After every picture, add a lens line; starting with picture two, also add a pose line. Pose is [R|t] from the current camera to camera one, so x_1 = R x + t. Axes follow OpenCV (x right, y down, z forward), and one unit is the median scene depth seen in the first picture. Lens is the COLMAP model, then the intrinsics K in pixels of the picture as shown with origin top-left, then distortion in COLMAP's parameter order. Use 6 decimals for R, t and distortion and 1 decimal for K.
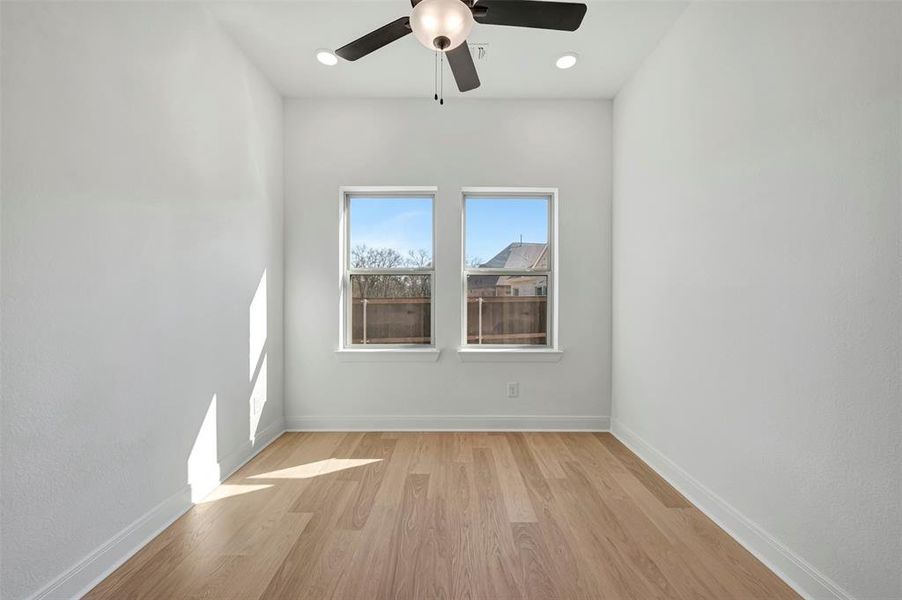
lens RADIAL K [[354.5, 0, 453.0], [0, 354.5, 298.7], [0, 0, 1]] dist [-0.001218, 0.000460]
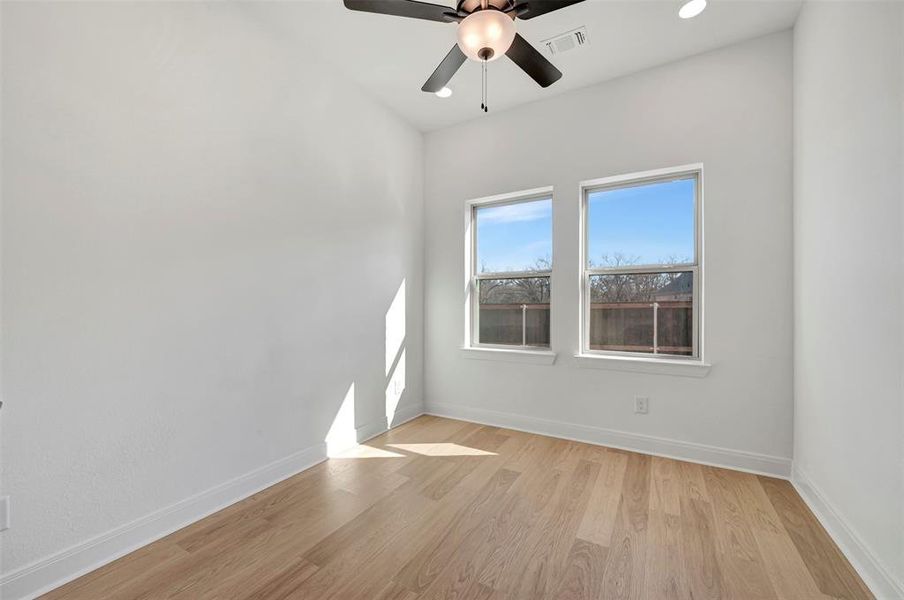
lens RADIAL K [[355.3, 0, 458.8], [0, 355.3, 303.1], [0, 0, 1]] dist [-0.001218, 0.000460]
pose [[0.868156, -0.006202, -0.496253, 0.232507], [0.001570, 0.999951, -0.009750, 0.017517], [0.496289, 0.007686, 0.868123, 0.024537]]
